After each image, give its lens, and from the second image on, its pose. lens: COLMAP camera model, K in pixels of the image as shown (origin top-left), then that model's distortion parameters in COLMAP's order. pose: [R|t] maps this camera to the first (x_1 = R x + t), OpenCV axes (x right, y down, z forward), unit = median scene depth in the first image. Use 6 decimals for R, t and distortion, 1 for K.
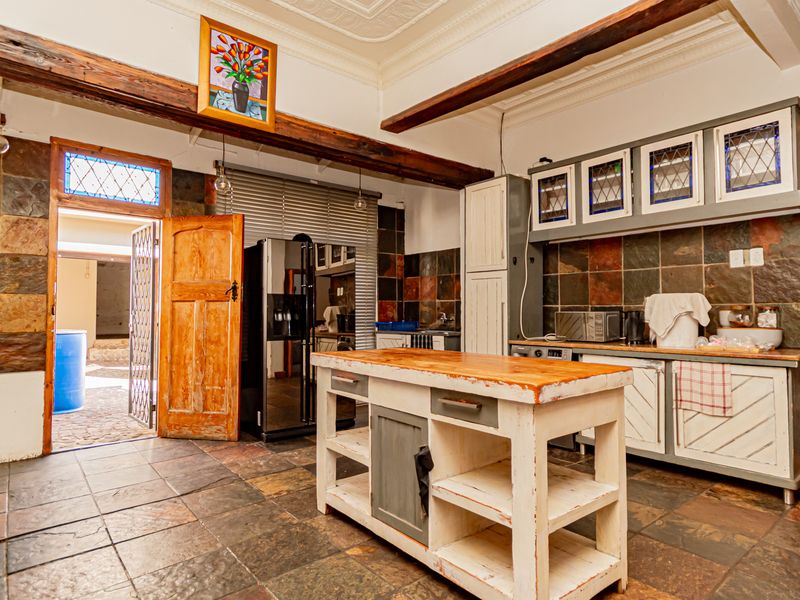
lens RADIAL K [[477.7, 0, 401.2], [0, 477.7, 300.7], [0, 0, 1]] dist [-0.000150, 0.001090]
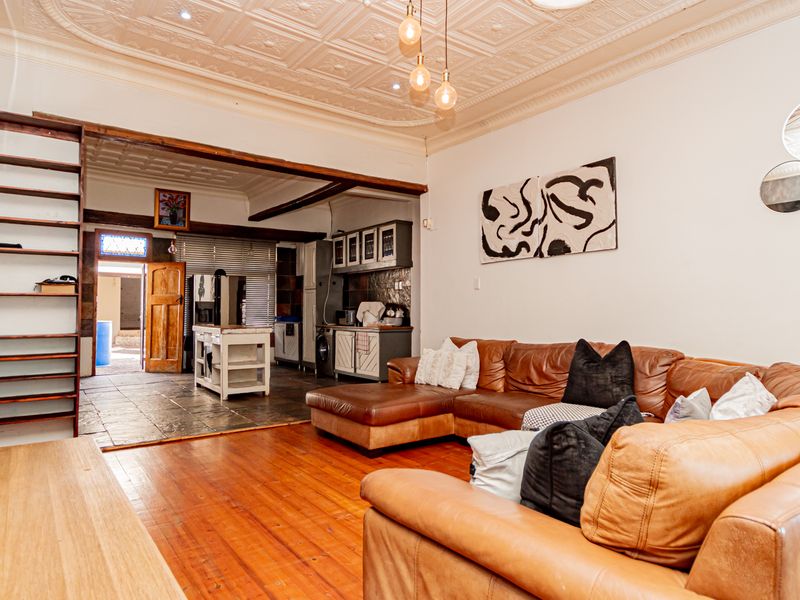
lens RADIAL K [[498.6, 0, 398.0], [0, 498.6, 302.2], [0, 0, 1]] dist [-0.005152, -0.000560]
pose [[0.997804, -0.000260, -0.066234, 0.713925], [0.000577, 0.999988, 0.004771, -0.020067], [0.066232, -0.004798, 0.997793, -1.053337]]
